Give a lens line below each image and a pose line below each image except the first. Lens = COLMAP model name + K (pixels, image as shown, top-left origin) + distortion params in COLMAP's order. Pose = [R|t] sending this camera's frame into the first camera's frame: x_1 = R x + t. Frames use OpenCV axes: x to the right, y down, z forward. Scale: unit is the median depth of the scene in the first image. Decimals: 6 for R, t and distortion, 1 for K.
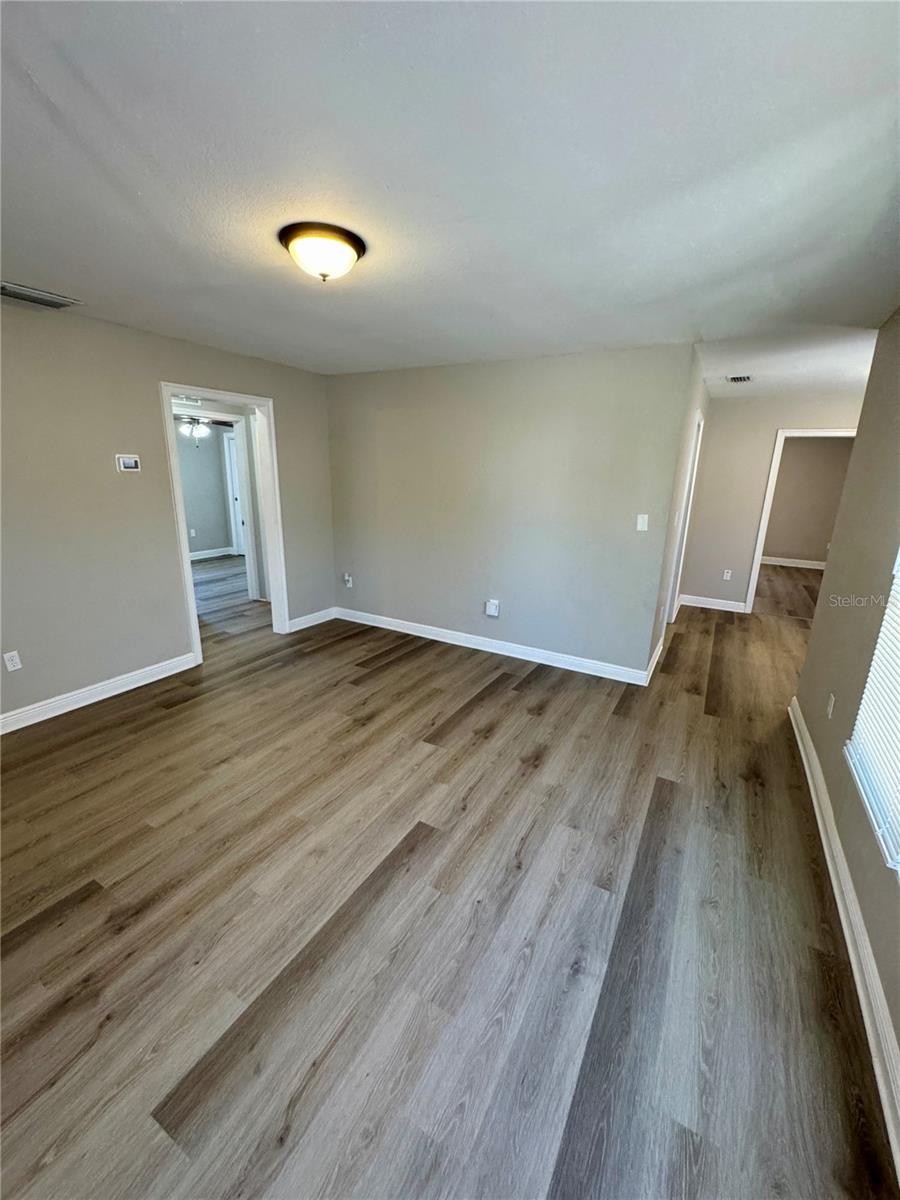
lens RADIAL K [[482.6, 0, 451.1], [0, 482.6, 599.9], [0, 0, 1]] dist [-0.002504, 0.000223]
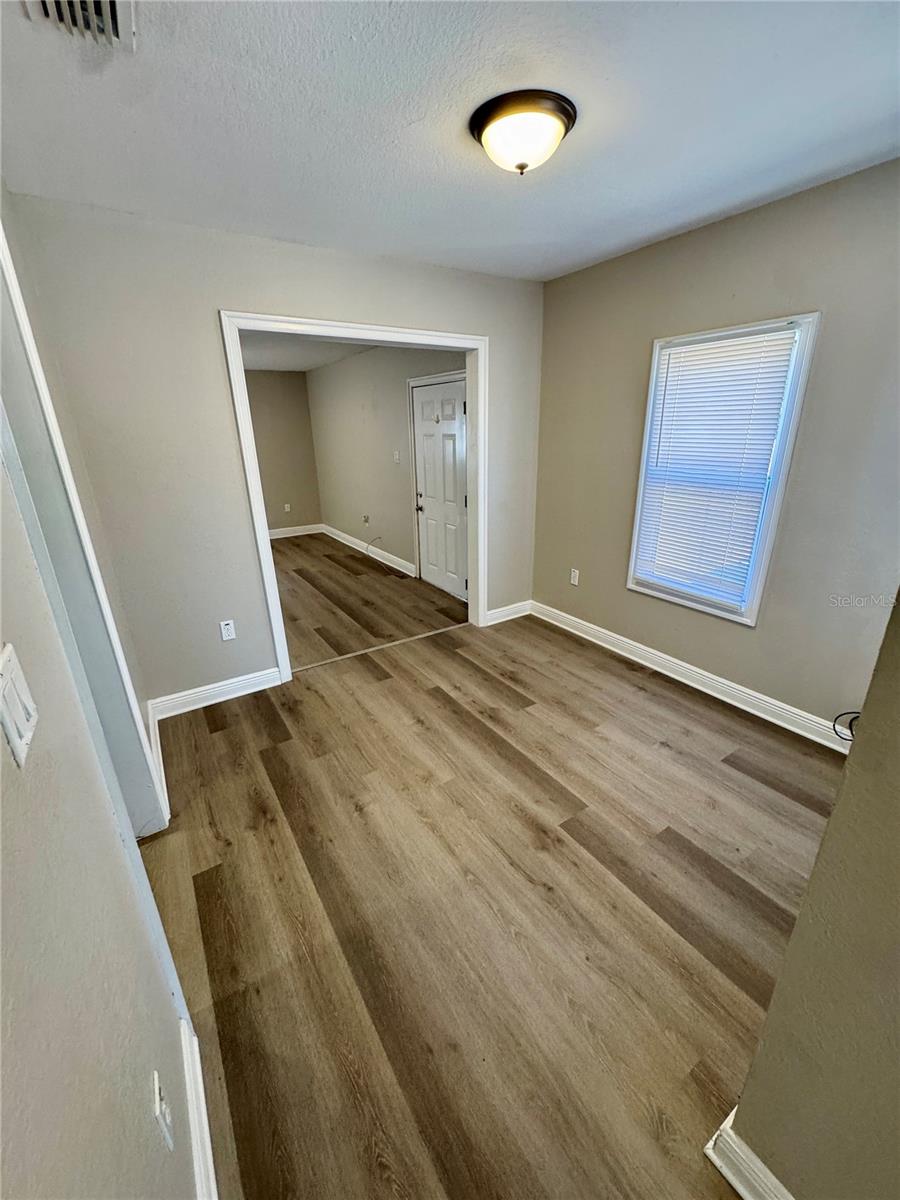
lens RADIAL K [[482.6, 0, 451.1], [0, 482.6, 599.9], [0, 0, 1]] dist [-0.002504, 0.000223]
pose [[0.459488, -0.337561, 0.821537, 0.516061], [0.262450, 0.935261, 0.237500, -0.244612], [-0.848523, 0.106484, 0.518334, 0.997352]]
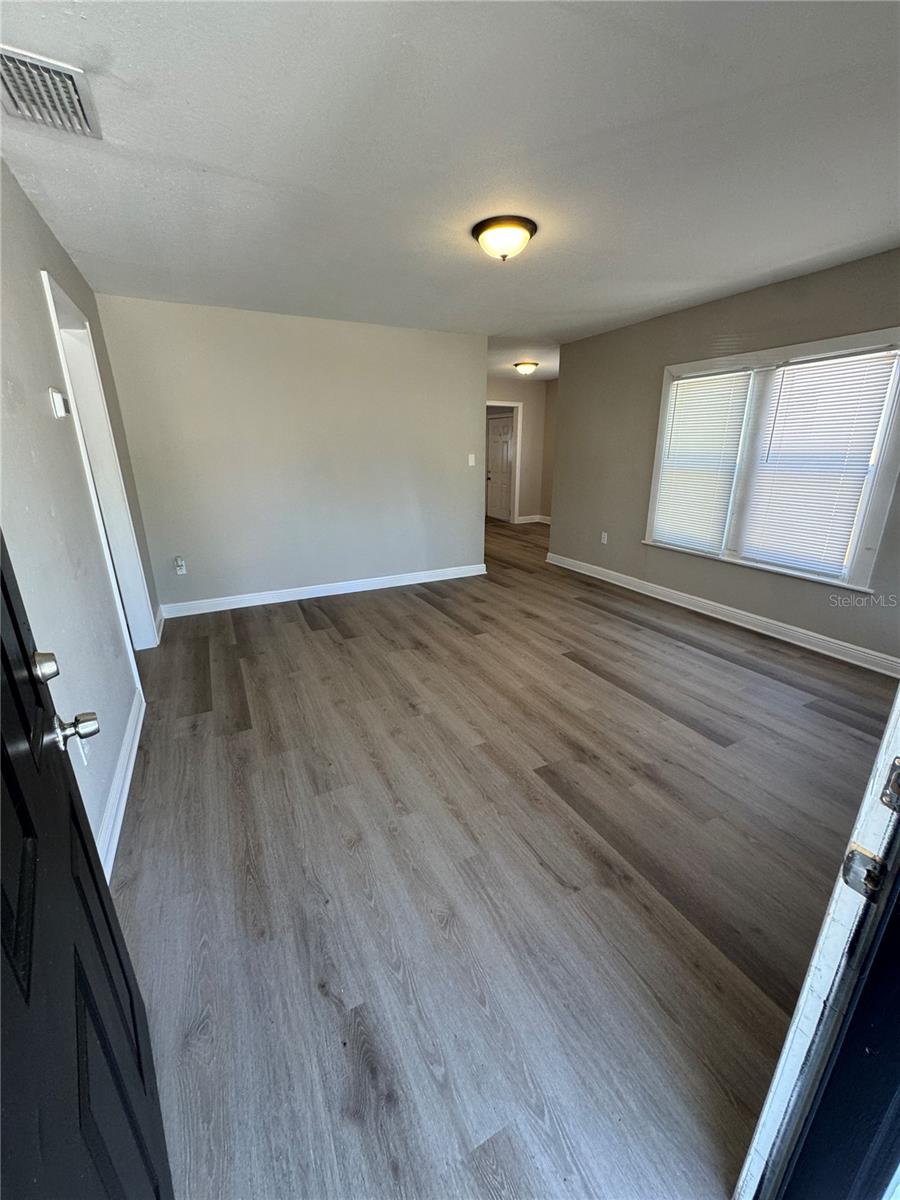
lens RADIAL K [[482.6, 0, 451.1], [0, 482.6, 599.9], [0, 0, 1]] dist [-0.002504, 0.000223]
pose [[0.546728, -0.280867, 0.788798, -0.997085], [0.237336, 0.955408, 0.175690, -0.033354], [-0.802970, 0.091156, 0.589008, 0.269884]]
